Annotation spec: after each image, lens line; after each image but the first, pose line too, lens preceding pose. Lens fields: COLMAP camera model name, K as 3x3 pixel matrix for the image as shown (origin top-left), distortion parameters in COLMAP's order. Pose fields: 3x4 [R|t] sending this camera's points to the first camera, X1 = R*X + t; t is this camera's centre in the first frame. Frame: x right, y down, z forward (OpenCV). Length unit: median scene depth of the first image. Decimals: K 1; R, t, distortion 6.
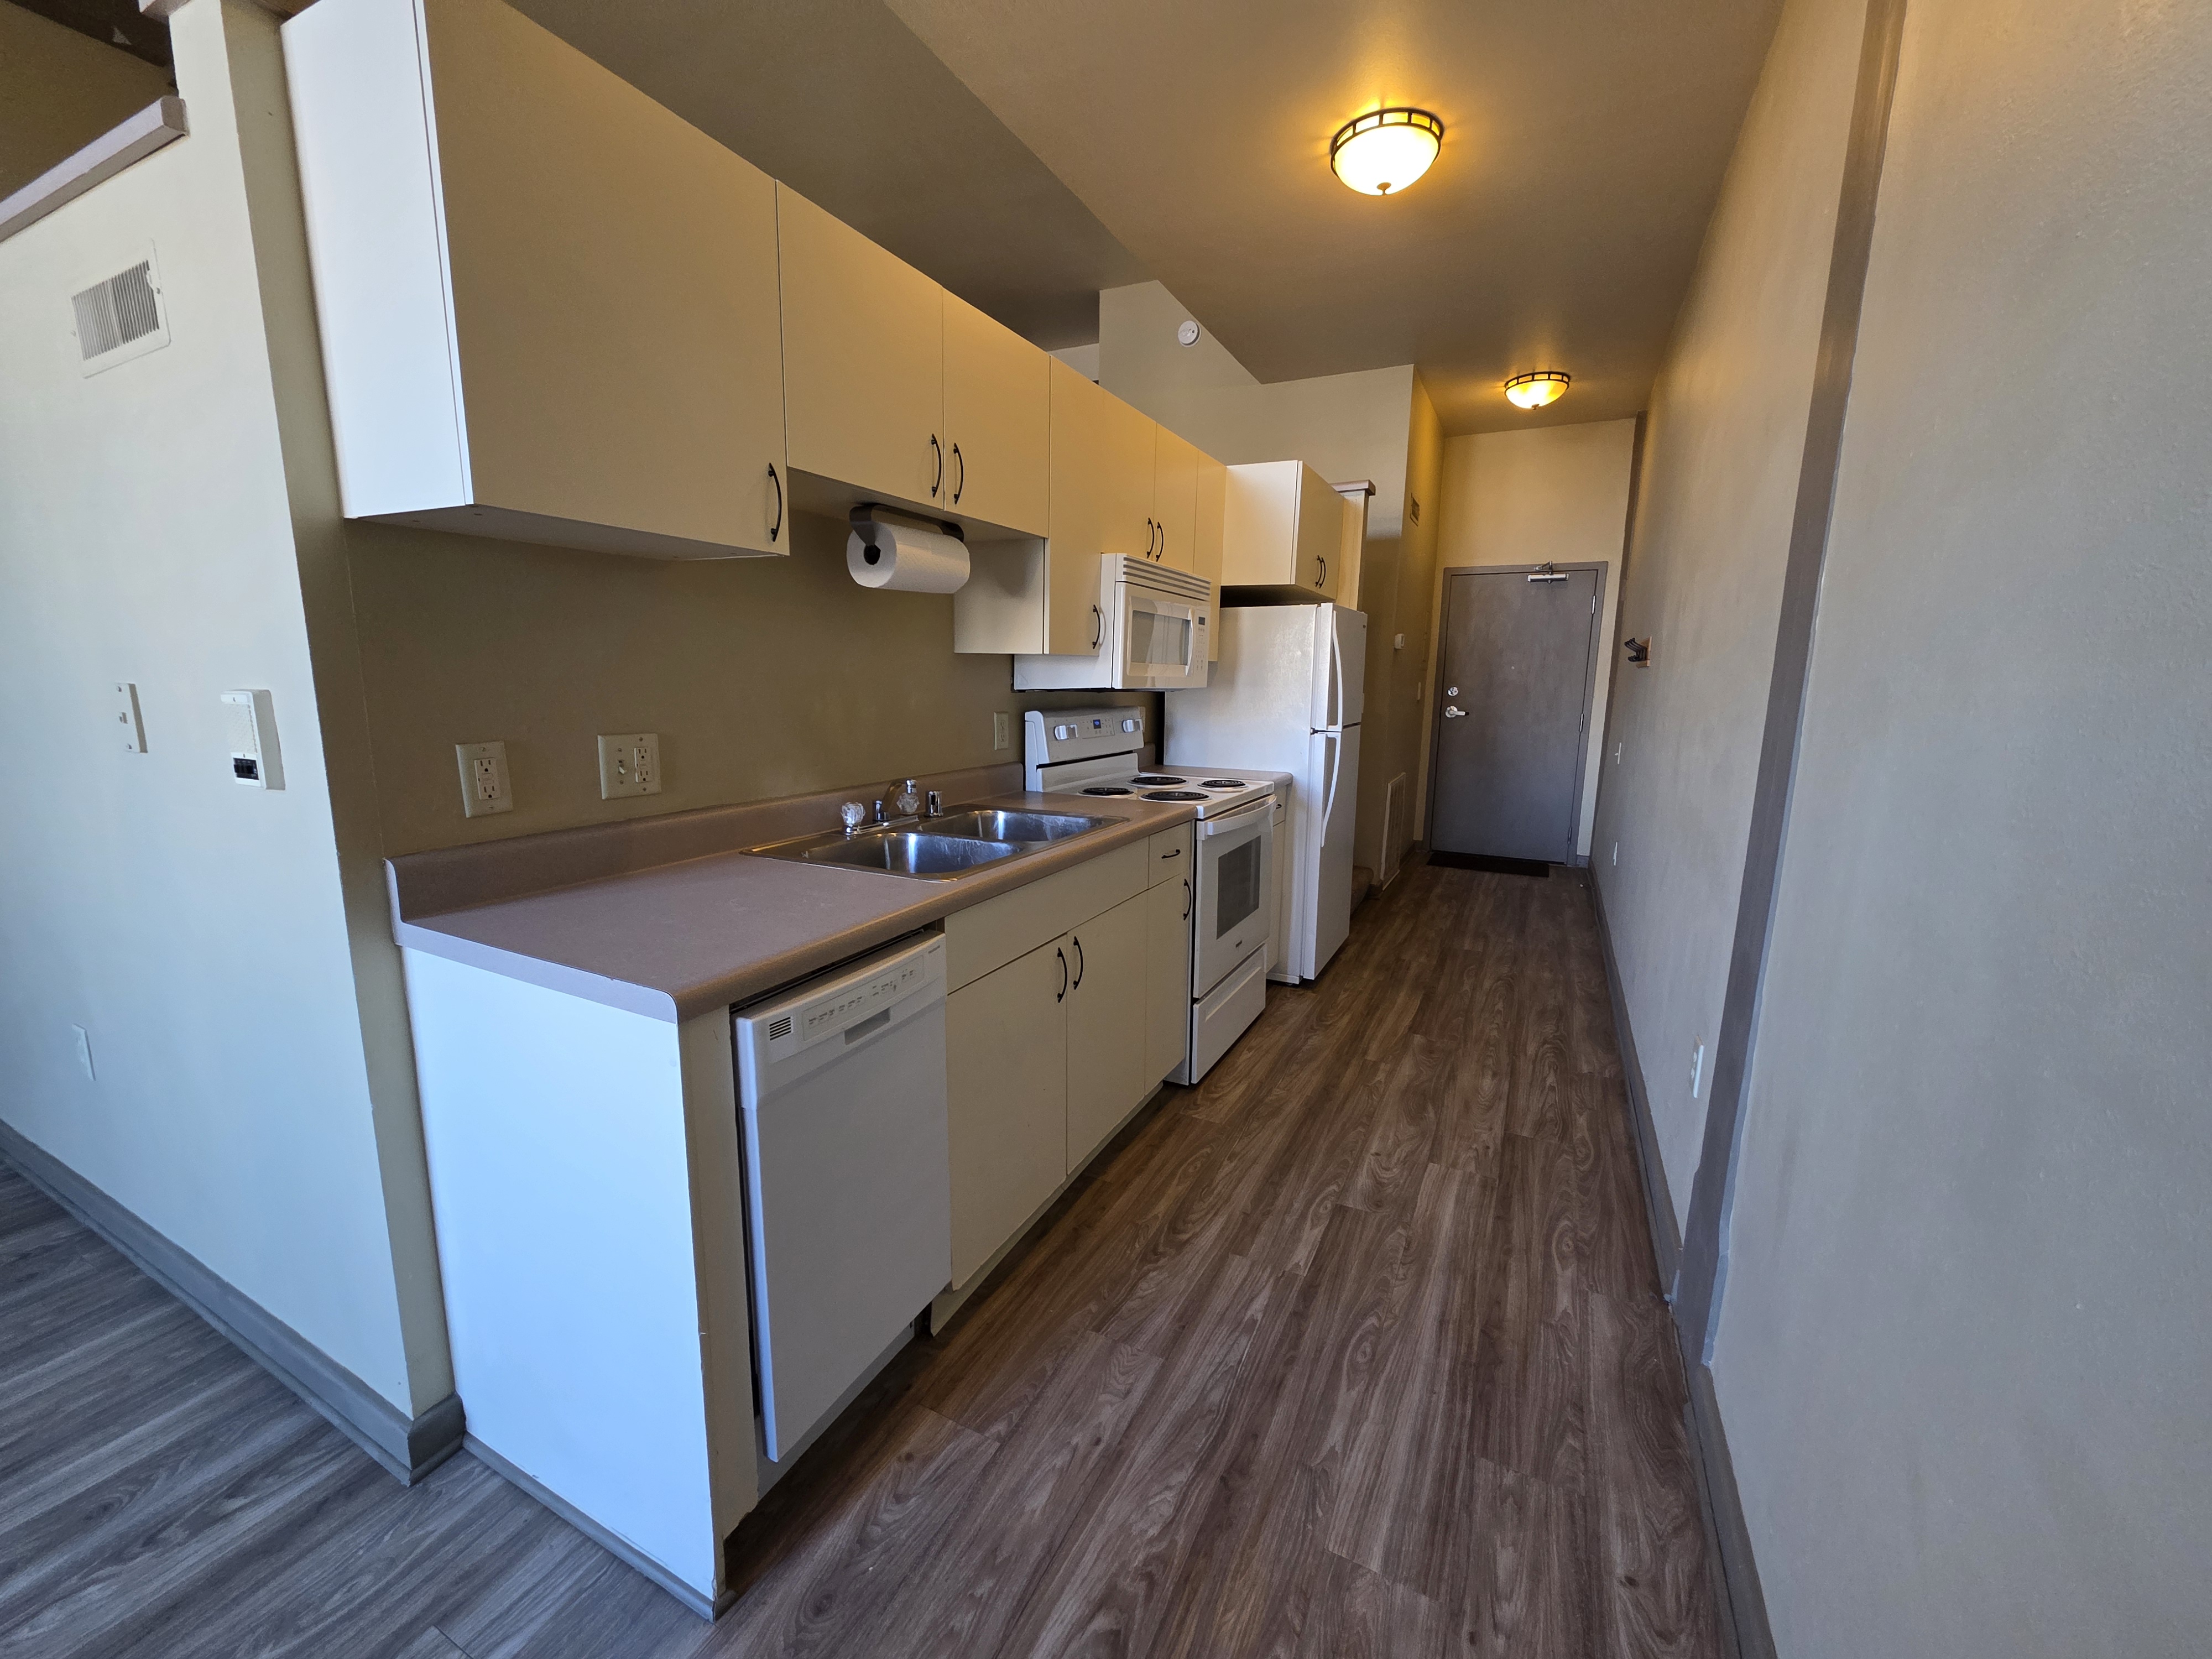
lens RADIAL K [[878.4, 0, 1096.8], [0, 878.4, 821.7], [0, 0, 1]] dist [-0.001239, 0.001427]
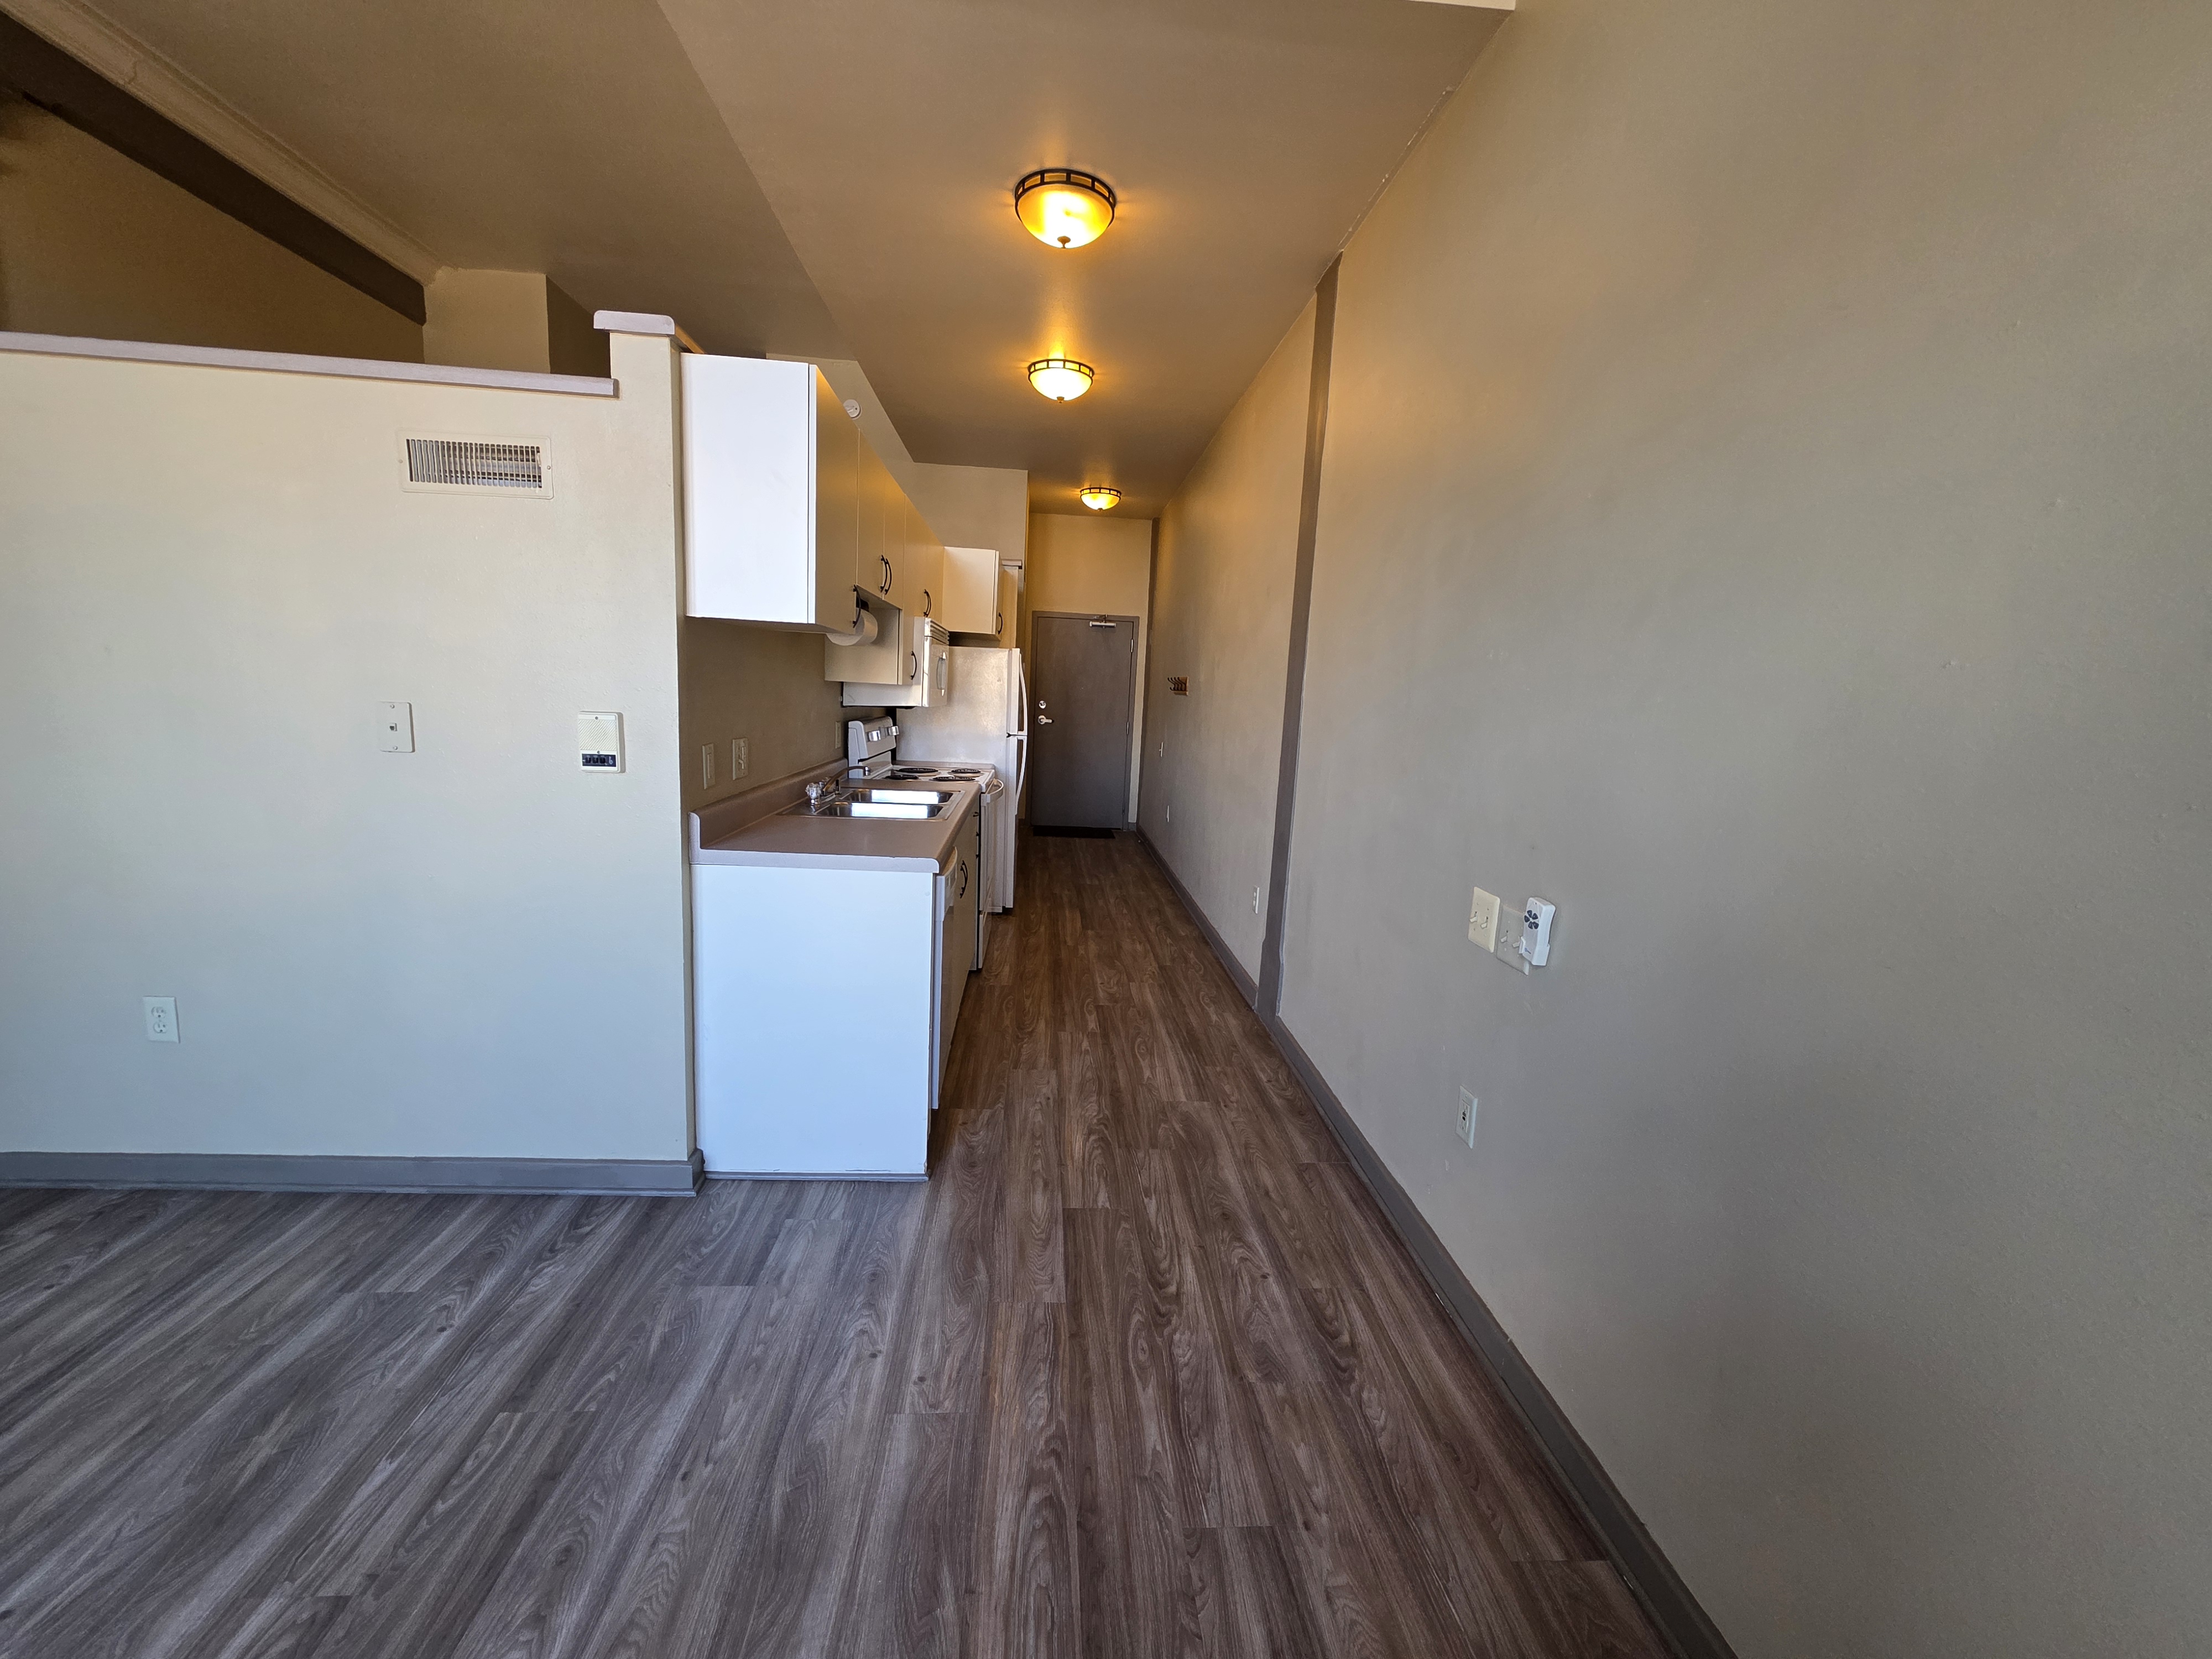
lens RADIAL K [[878.4, 0, 1097.0], [0, 878.4, 824.2], [0, 0, 1]] dist [-0.001239, 0.001427]
pose [[0.858695, -0.051479, 0.509895, -0.586721], [0.050937, 0.998589, 0.015037, 0.046320], [-0.509949, 0.013061, 0.860105, -0.504681]]
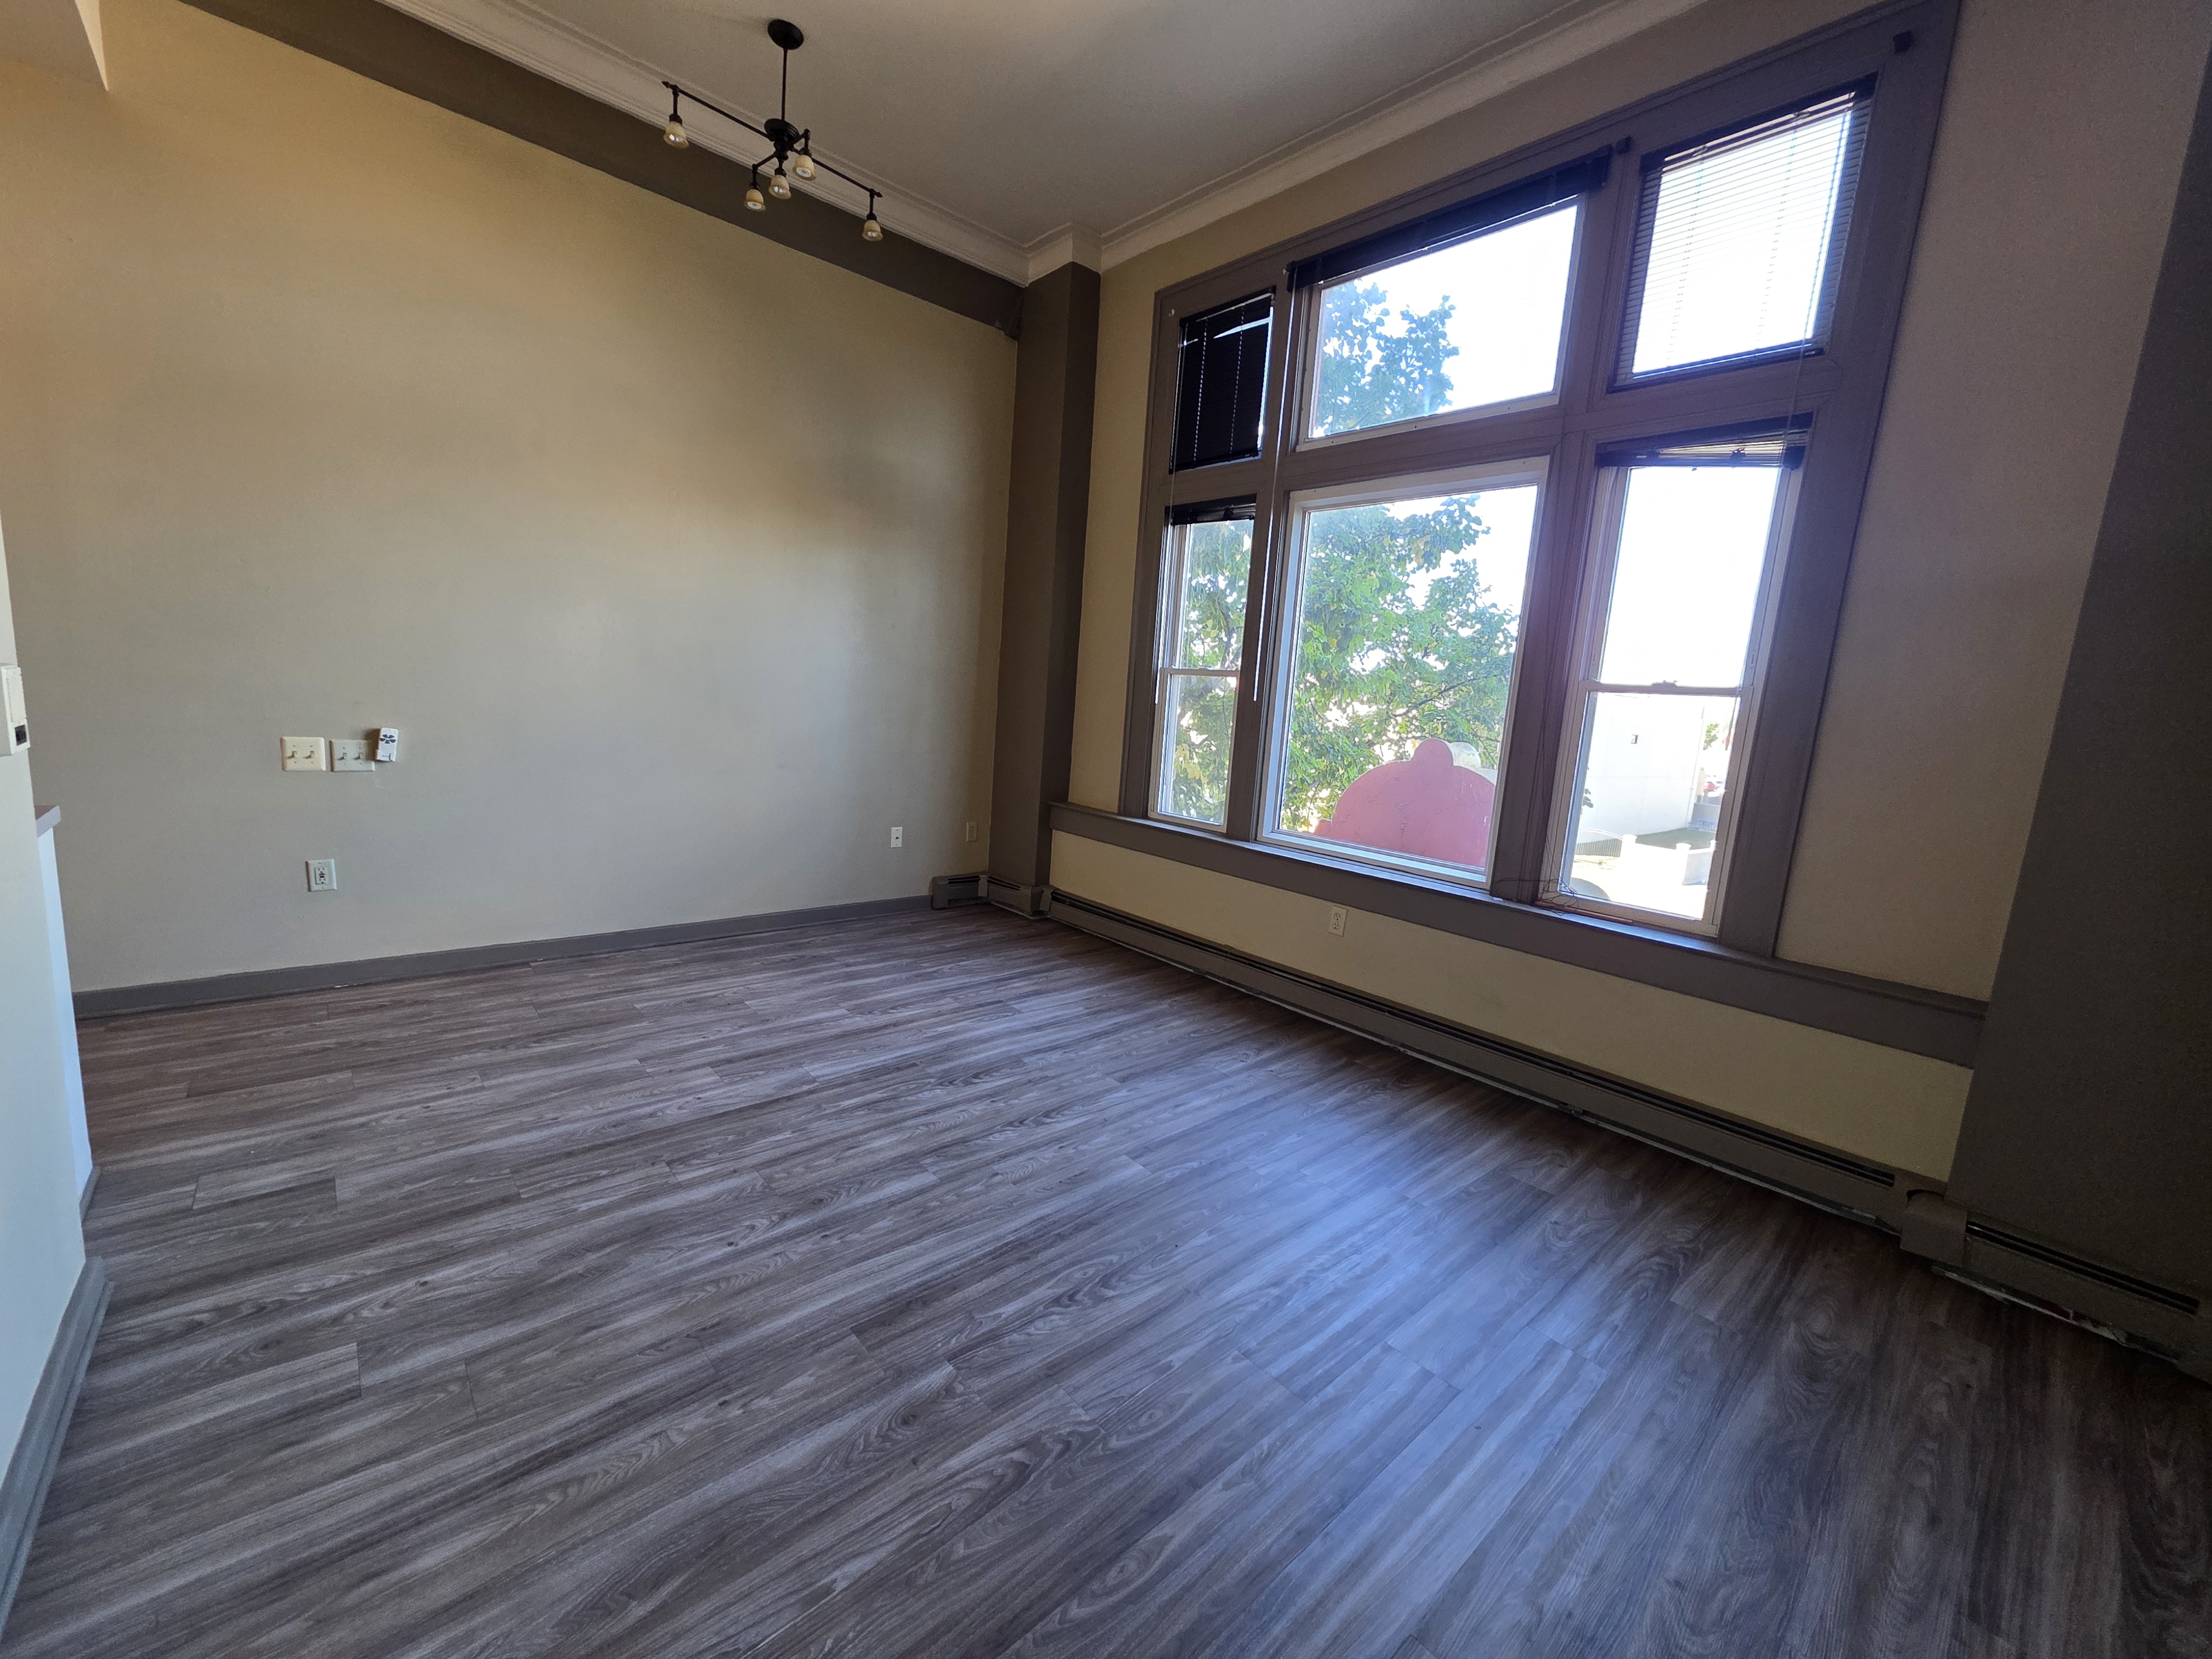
lens RADIAL K [[878.4, 0, 1102.6], [0, 878.4, 826.6], [0, 0, 1]] dist [-0.001239, 0.001427]
pose [[-0.929800, -0.133895, 0.342848, -1.541287], [-0.021255, 0.949463, 0.313157, -0.192423], [-0.367451, 0.283887, -0.885657, 0.883062]]
